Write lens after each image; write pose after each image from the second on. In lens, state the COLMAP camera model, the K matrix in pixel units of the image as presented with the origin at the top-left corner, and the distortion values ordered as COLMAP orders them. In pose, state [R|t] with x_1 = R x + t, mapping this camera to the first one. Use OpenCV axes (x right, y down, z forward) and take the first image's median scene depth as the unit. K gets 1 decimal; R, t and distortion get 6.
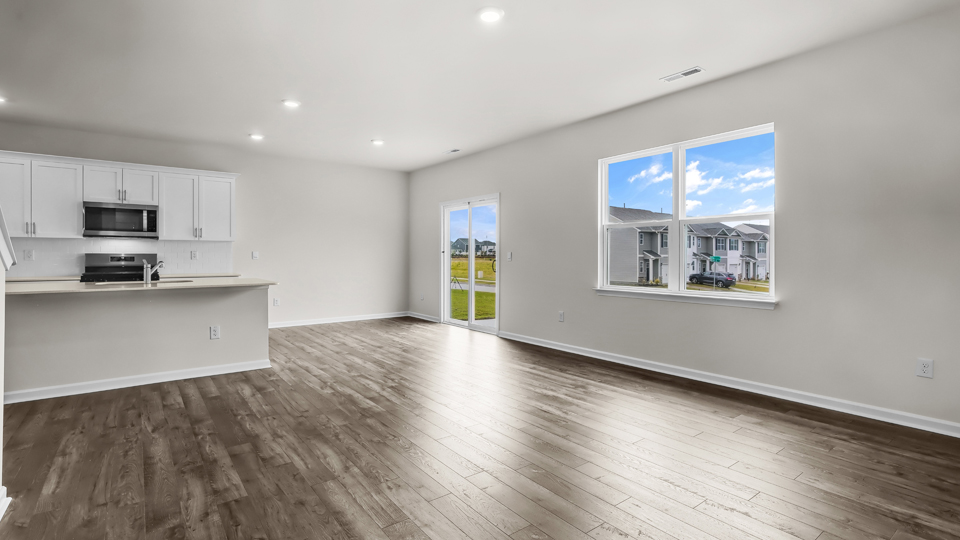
lens RADIAL K [[453.8, 0, 477.2], [0, 453.8, 261.0], [0, 0, 1]] dist [0.014197, 0.000481]
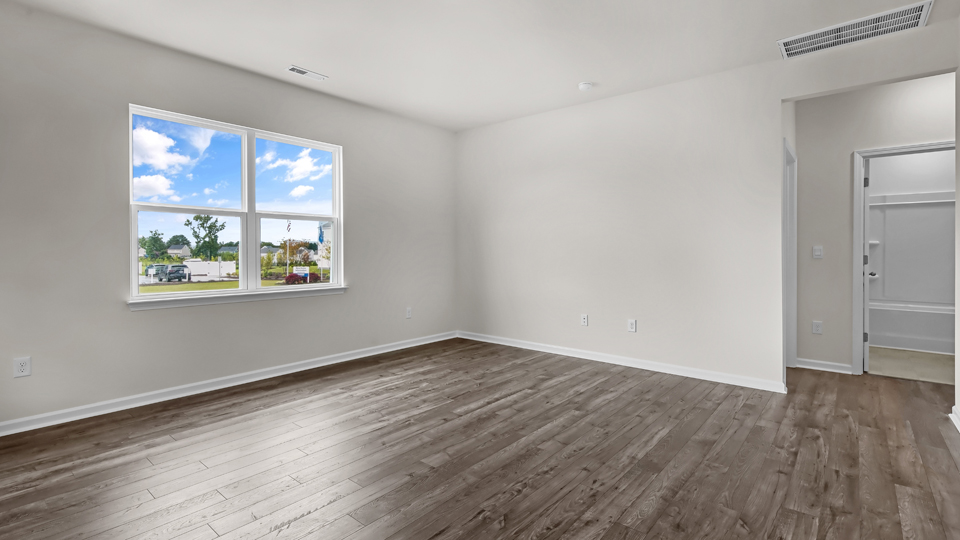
lens RADIAL K [[452.7, 0, 483.8], [0, 452.7, 253.0], [0, 0, 1]] dist [0.000763, 0.000047]
pose [[-0.231145, -0.008037, 0.972886, -0.814160], [0.018437, 0.999750, 0.012640, -0.014204], [-0.972745, 0.020859, -0.230939, 1.103492]]
